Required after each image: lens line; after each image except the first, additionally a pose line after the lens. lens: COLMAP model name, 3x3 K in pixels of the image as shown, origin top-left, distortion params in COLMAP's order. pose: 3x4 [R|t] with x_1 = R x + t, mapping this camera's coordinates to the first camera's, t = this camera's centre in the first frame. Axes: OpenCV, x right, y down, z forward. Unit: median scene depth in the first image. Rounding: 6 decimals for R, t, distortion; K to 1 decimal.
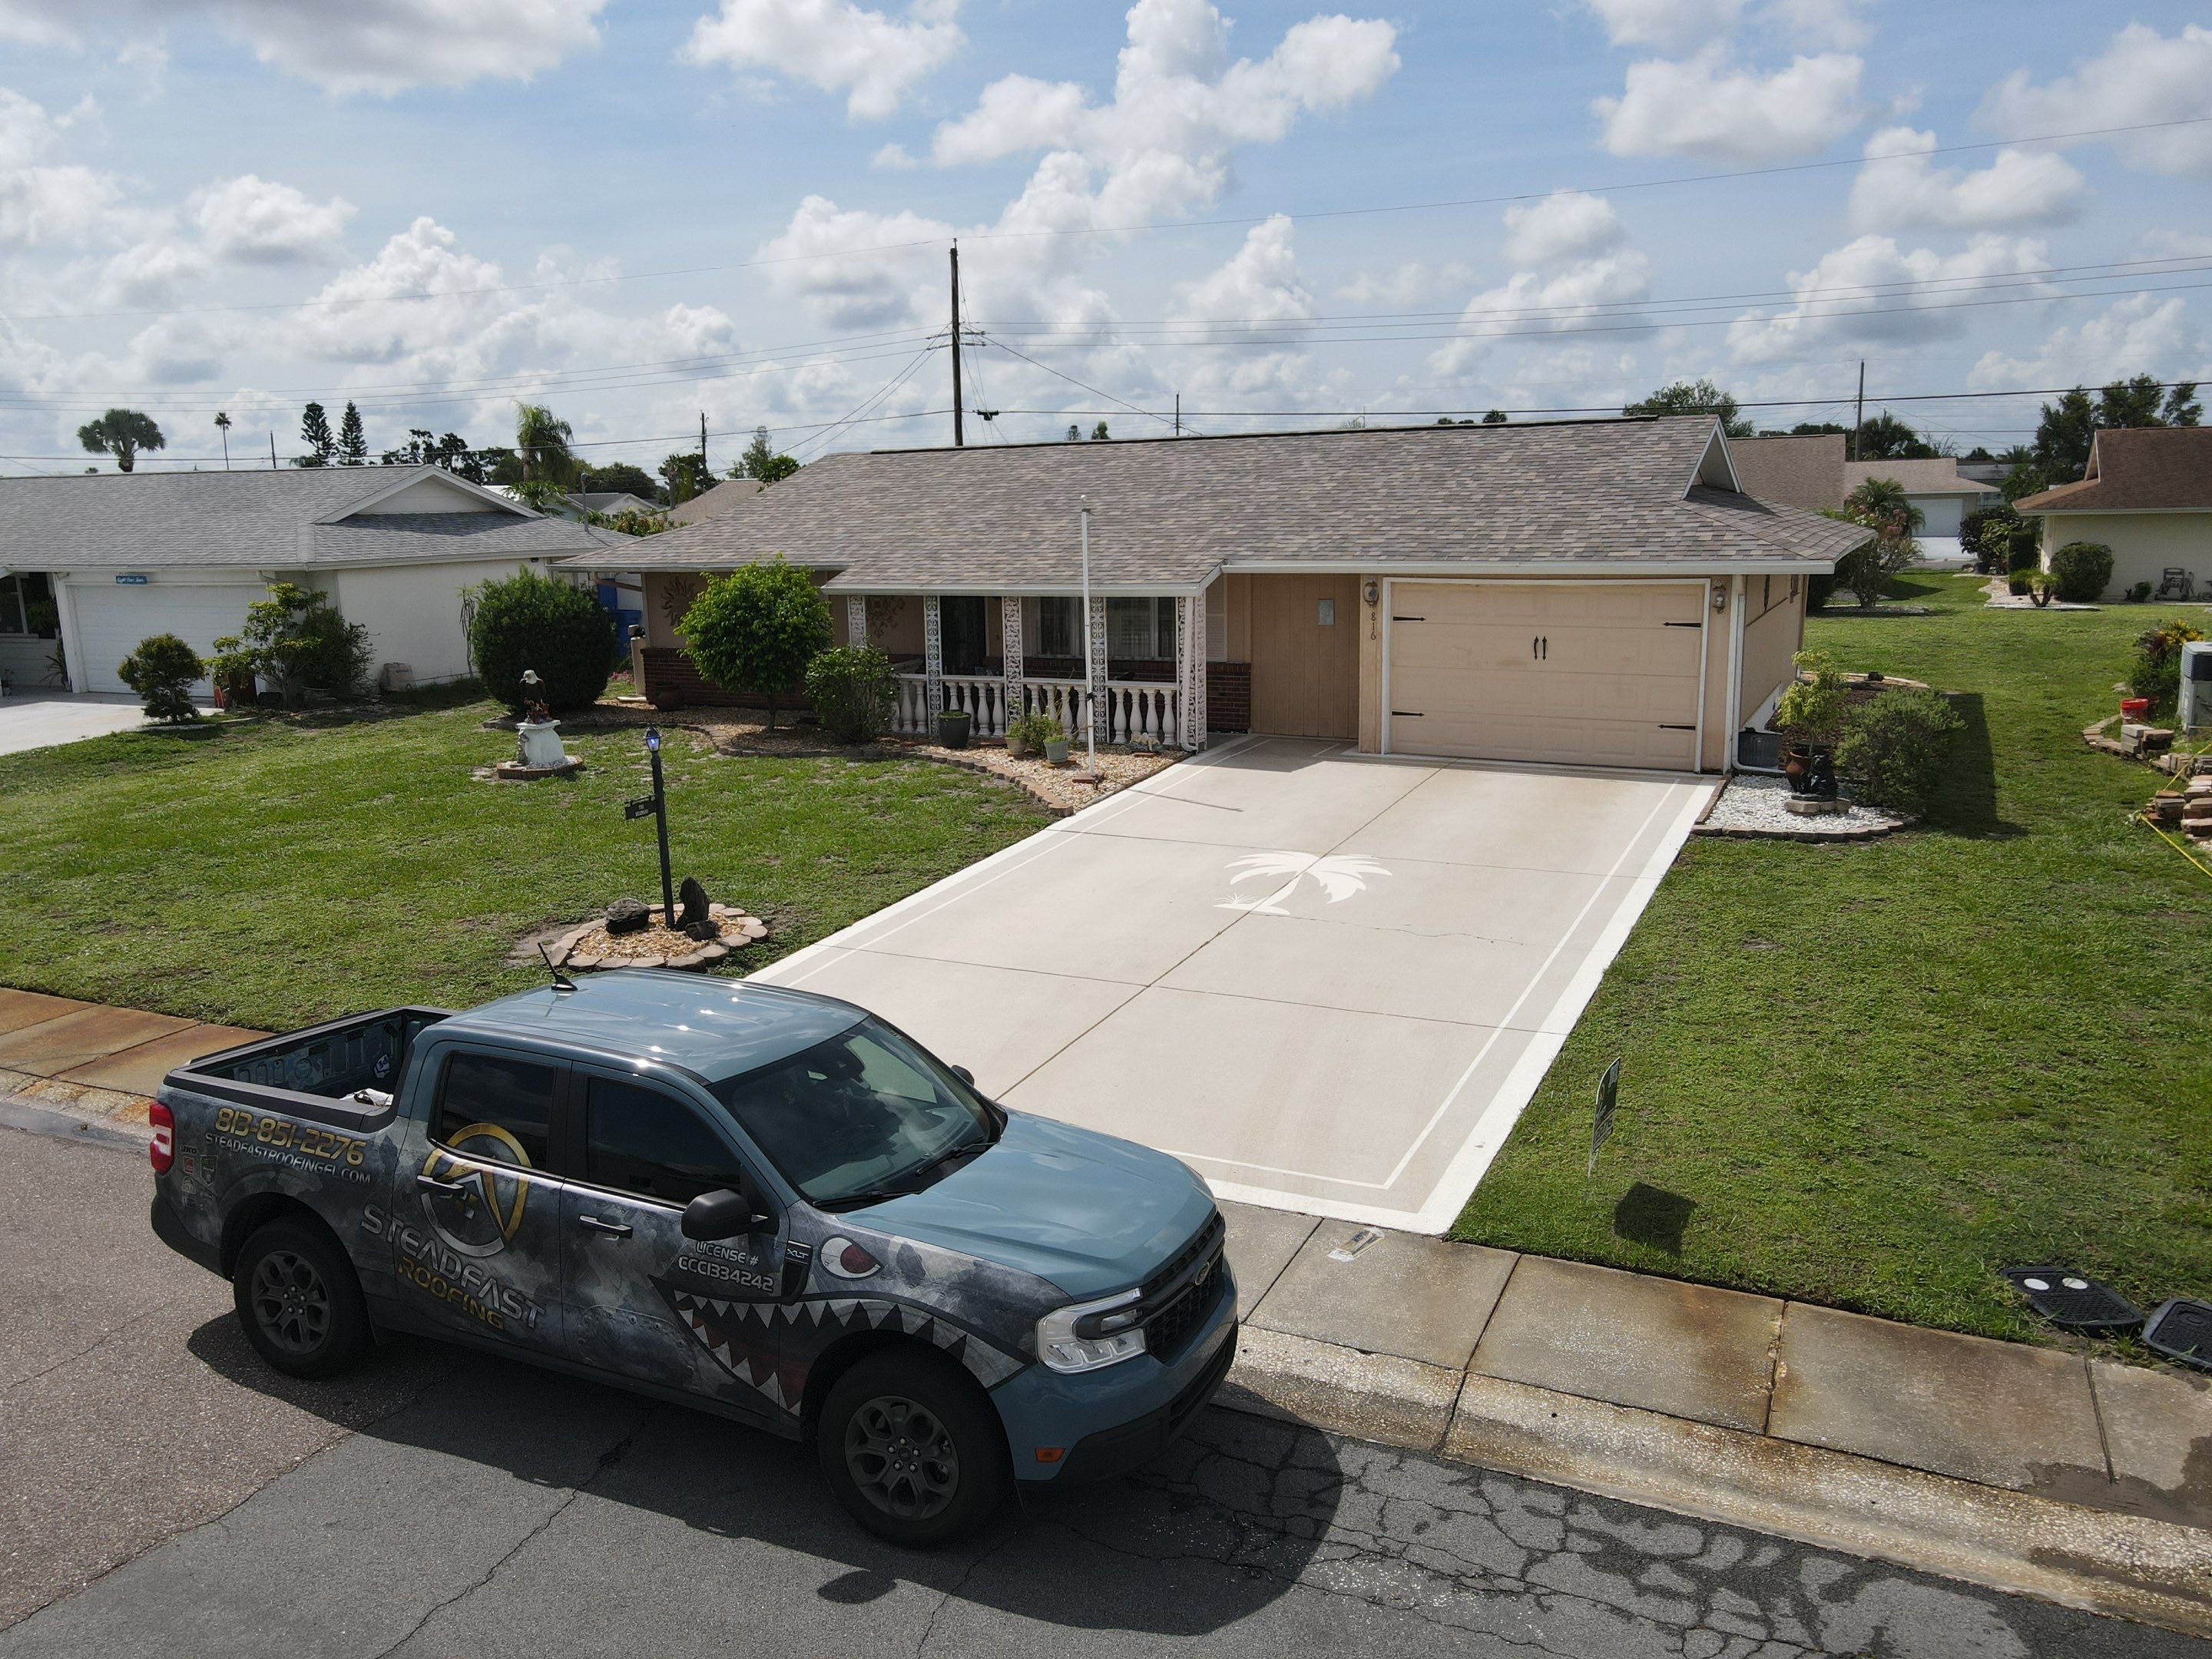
lens RADIAL K [[1623.3, 0, 1086.6], [0, 1623.3, 834.5], [0, 0, 1]] dist [-0.004150, 0.026970]
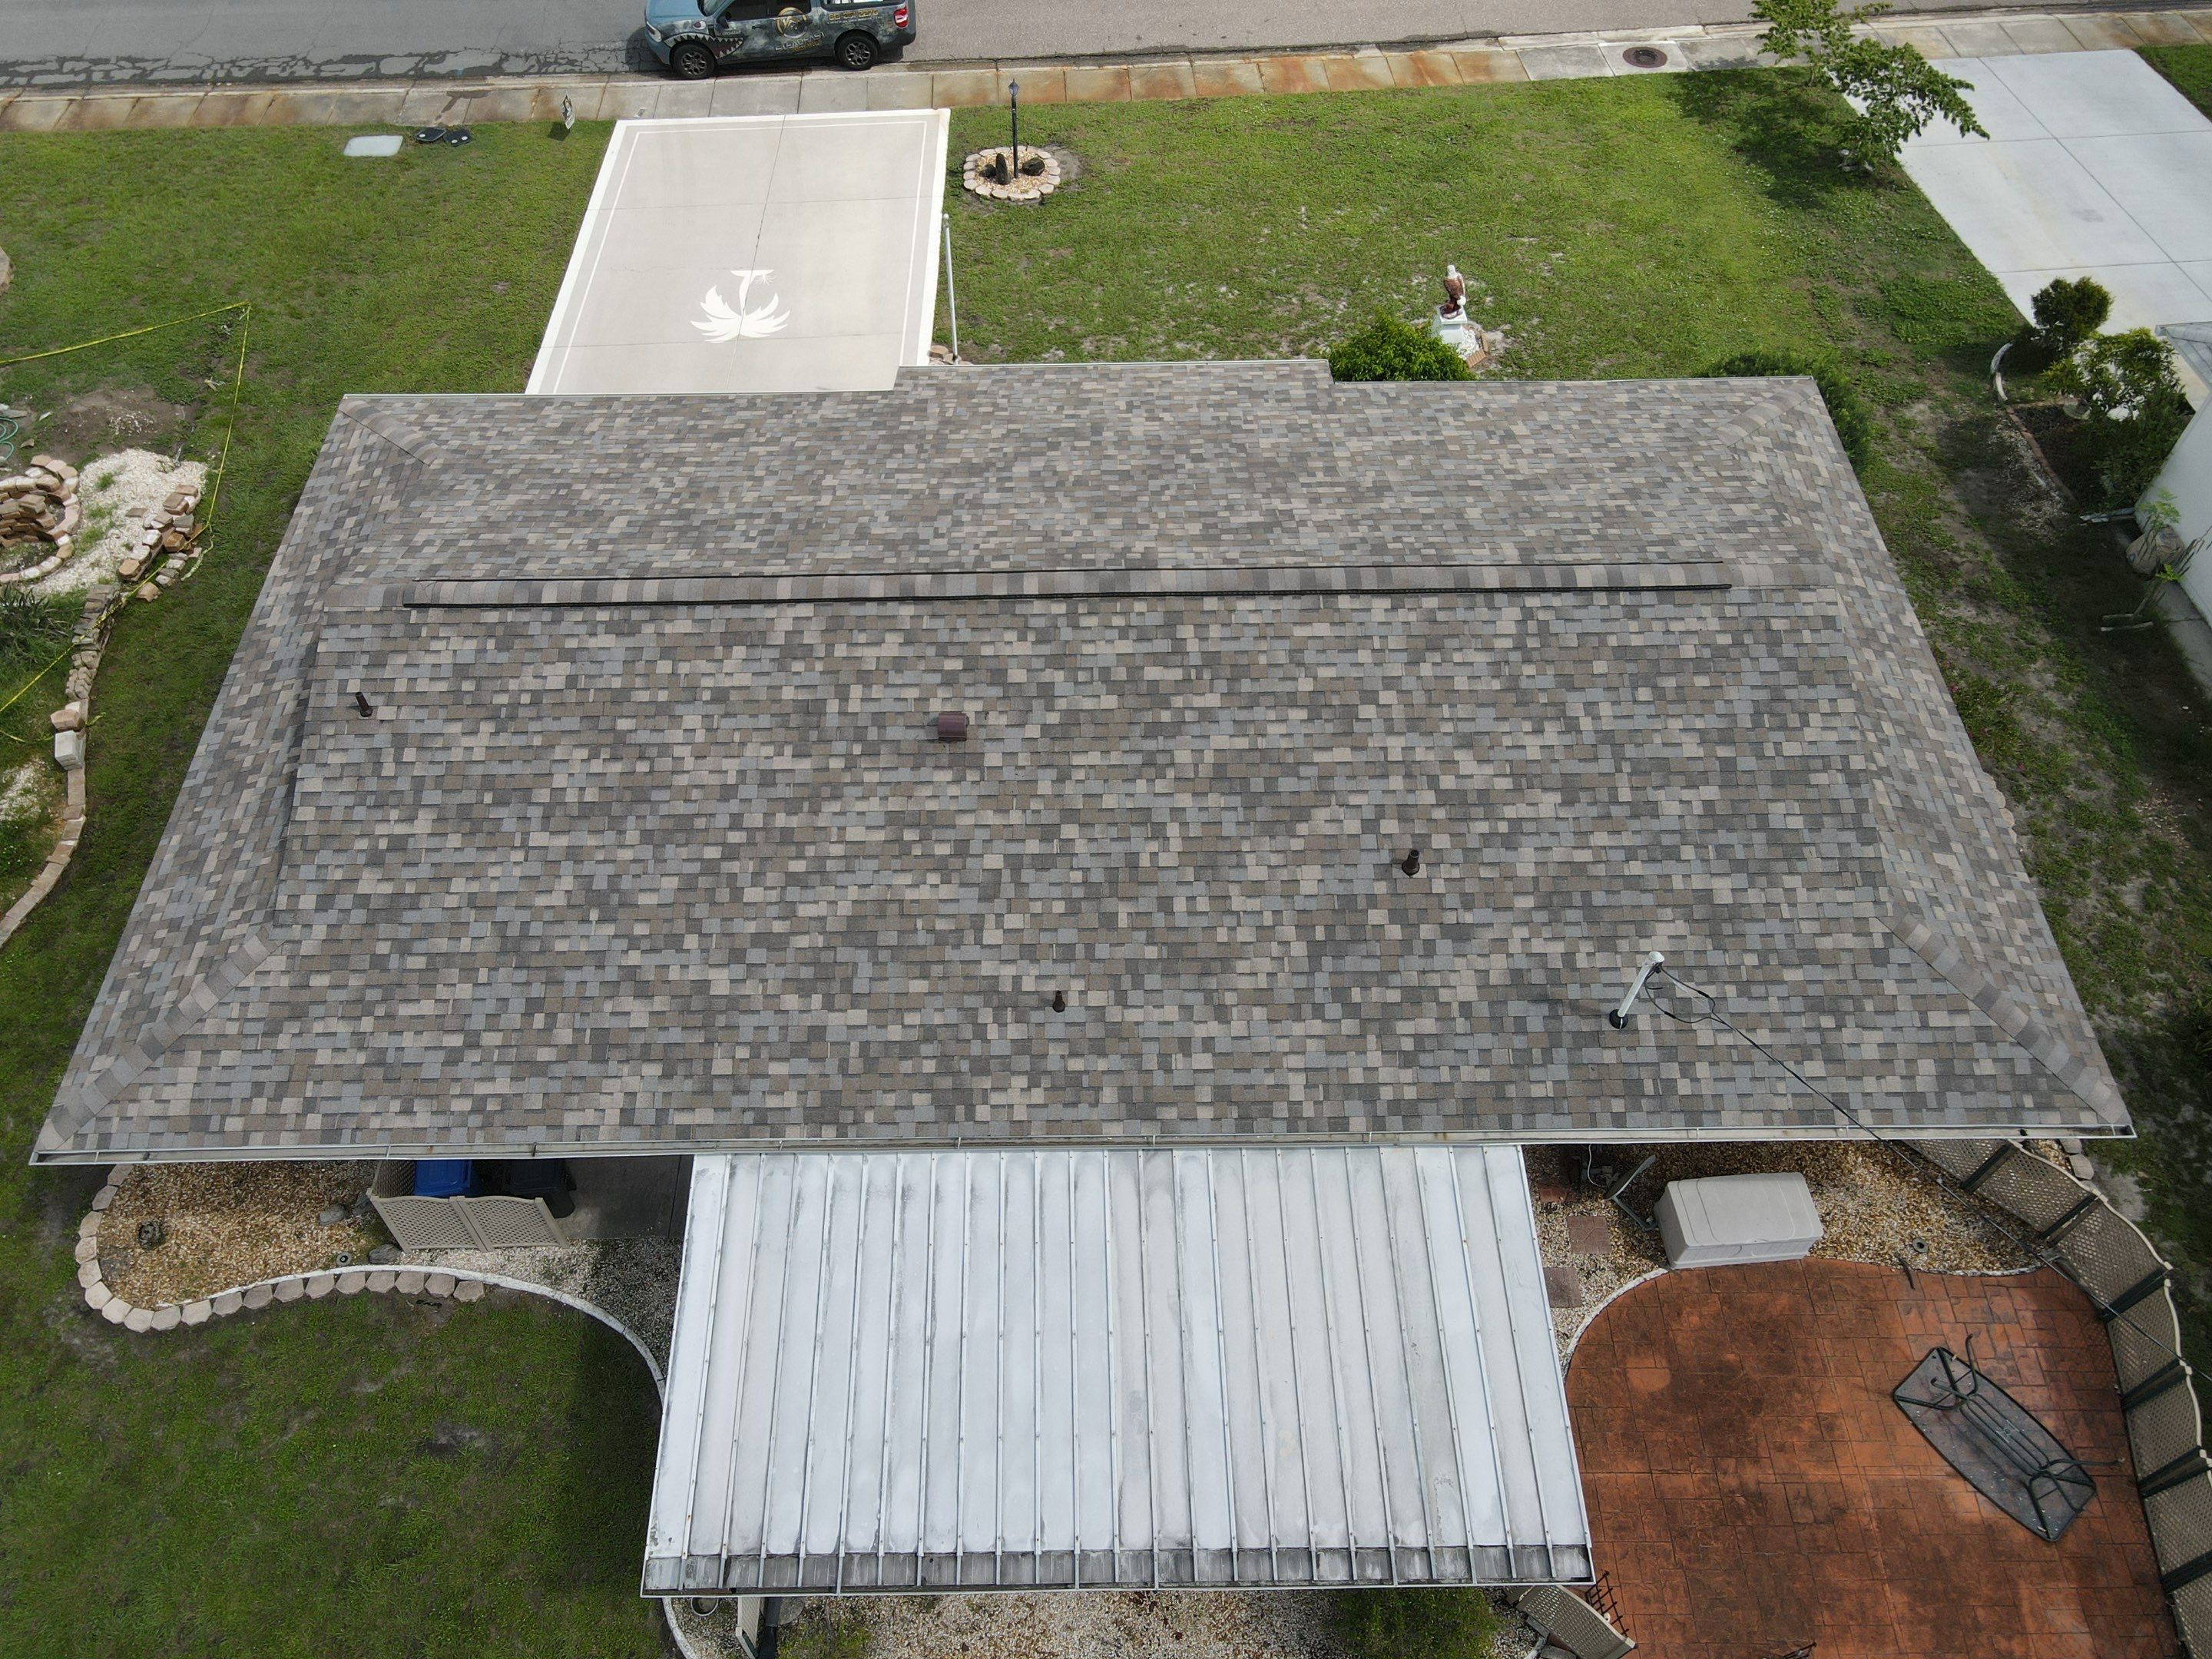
lens RADIAL K [[1623.3, 0, 1081.2], [0, 1623.3, 831.0], [0, 0, 1]] dist [-0.004150, 0.026970]
pose [[-0.881746, 0.397339, -0.254254, 0.498289], [-0.069104, 0.424374, 0.902846, -1.395262], [0.466635, 0.813651, -0.346733, 2.336500]]
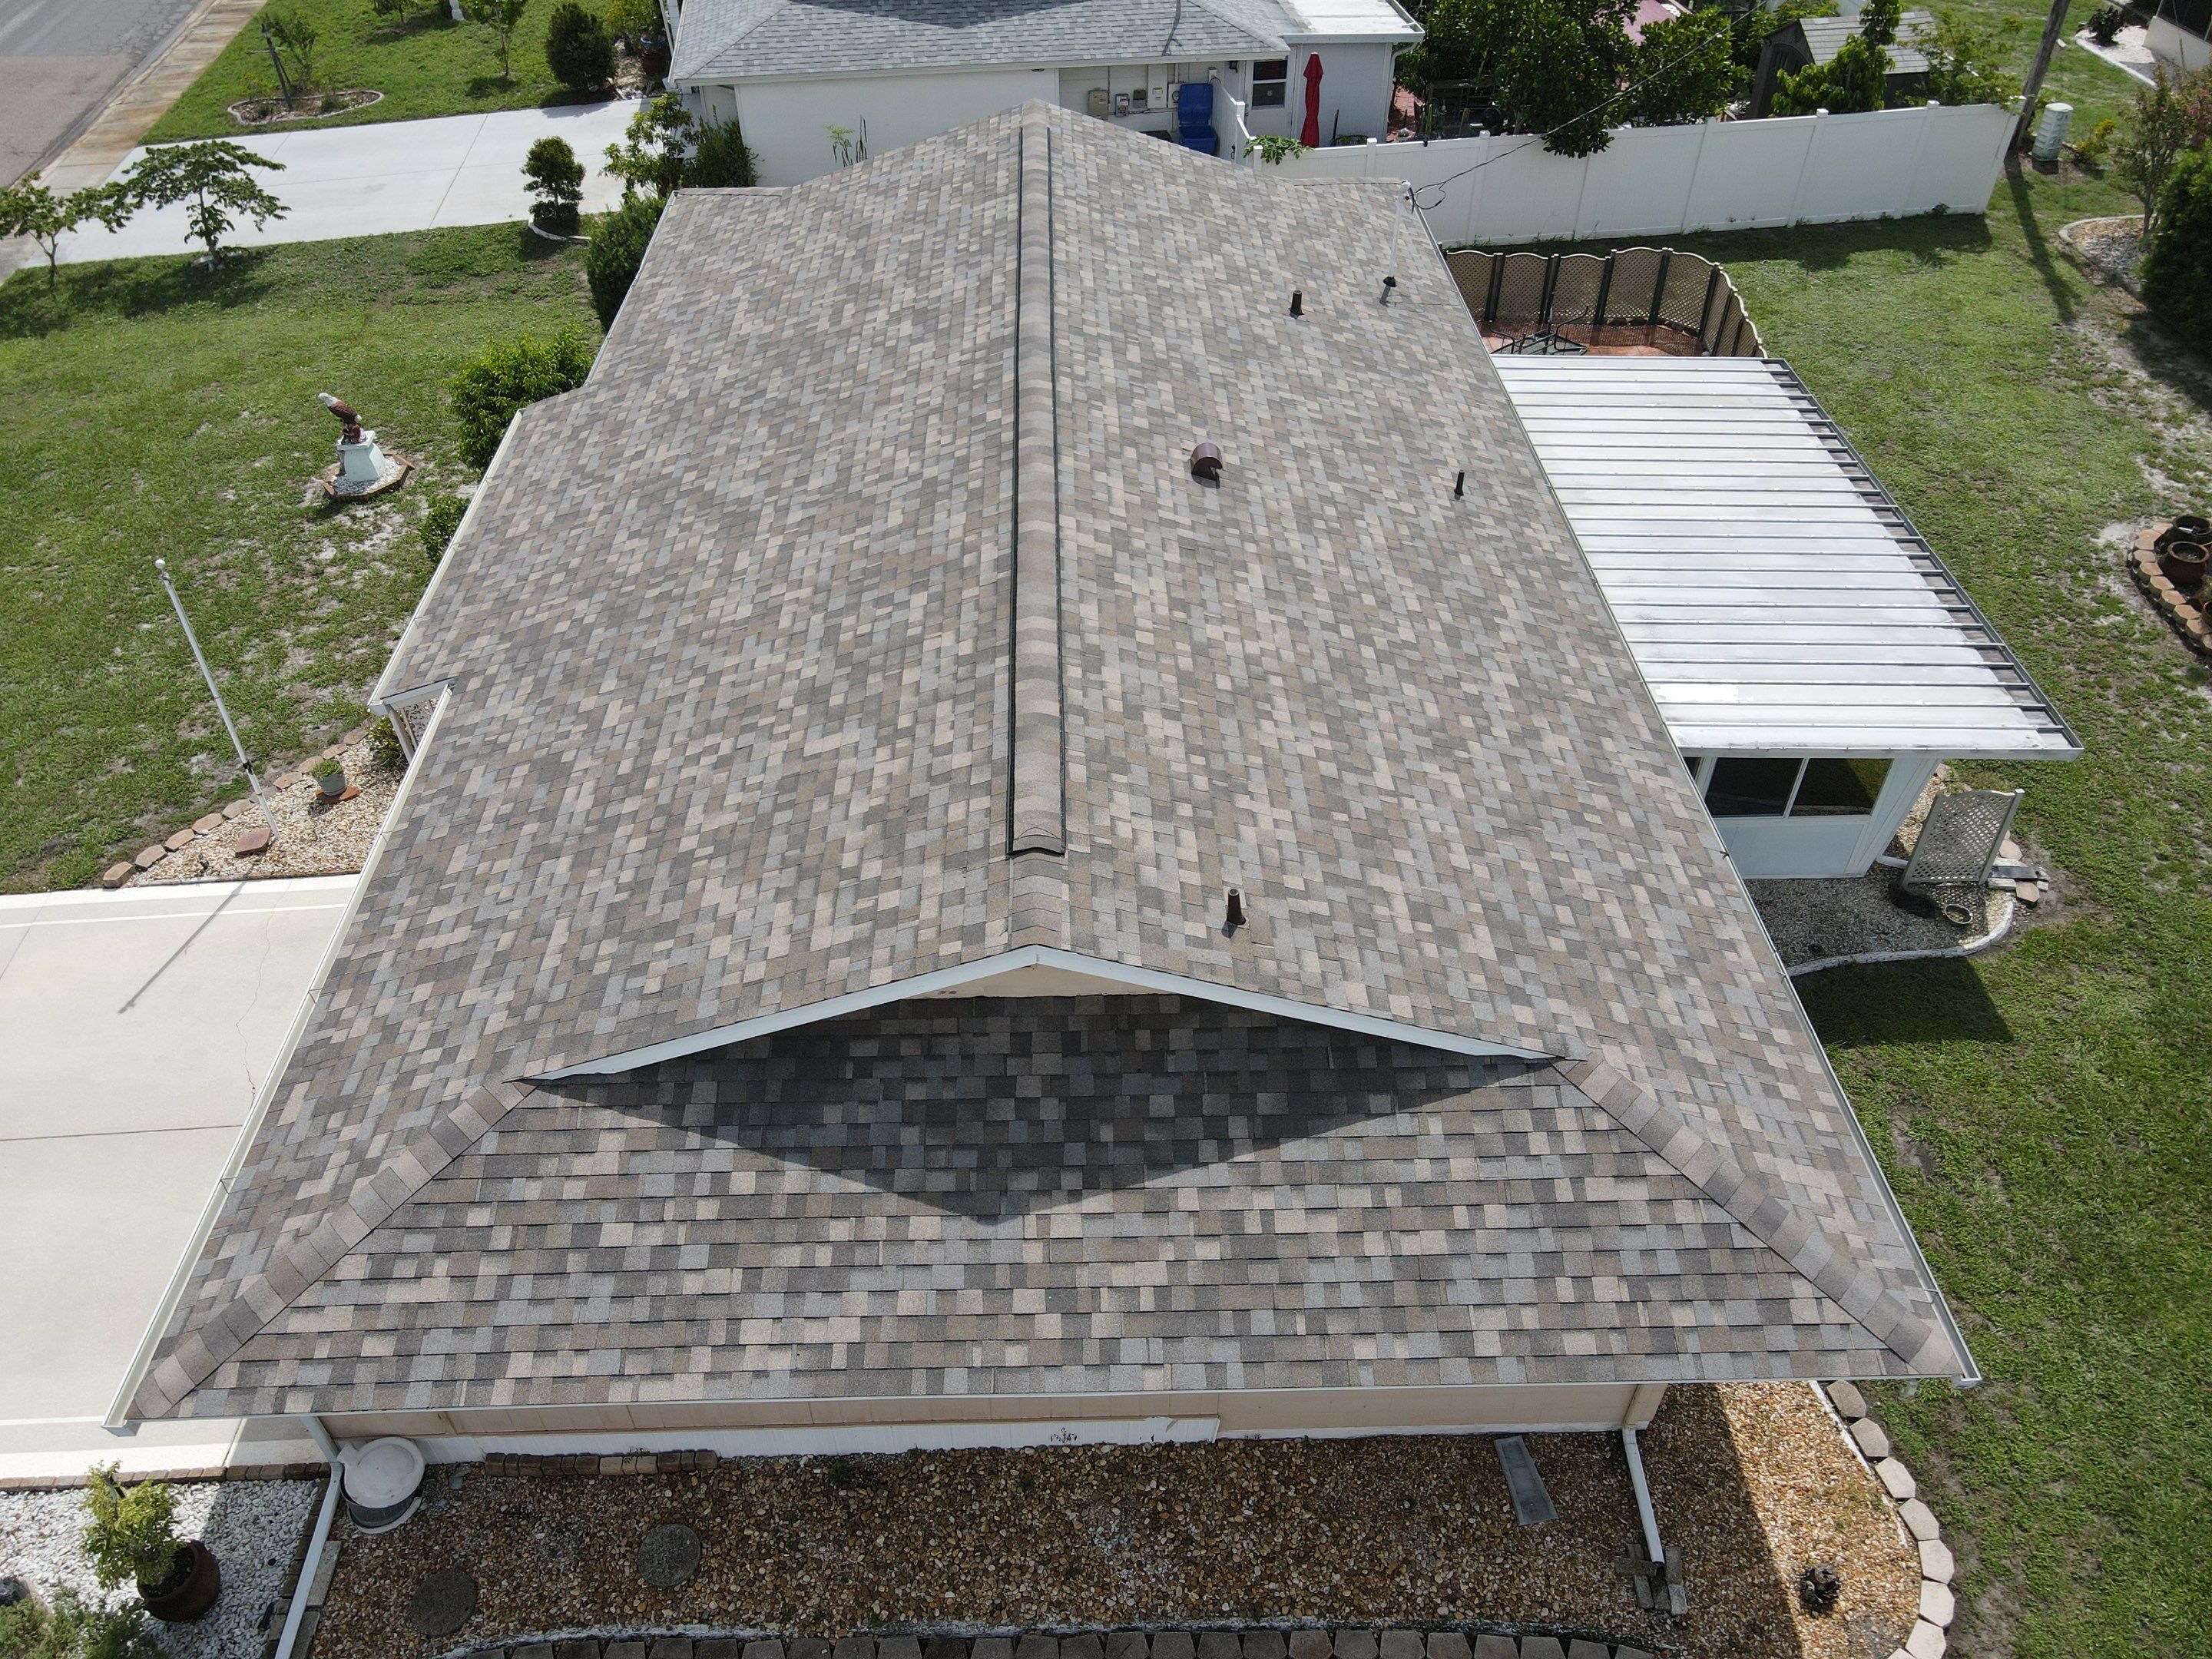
lens RADIAL K [[1623.3, 0, 1087.2], [0, 1623.3, 815.5], [0, 0, 1]] dist [-0.004150, 0.026970]
pose [[0.483804, 0.588397, -0.647860, 1.014471], [-0.179861, 0.791308, 0.584364, -0.832811], [0.856495, -0.166193, 0.488668, 1.264872]]
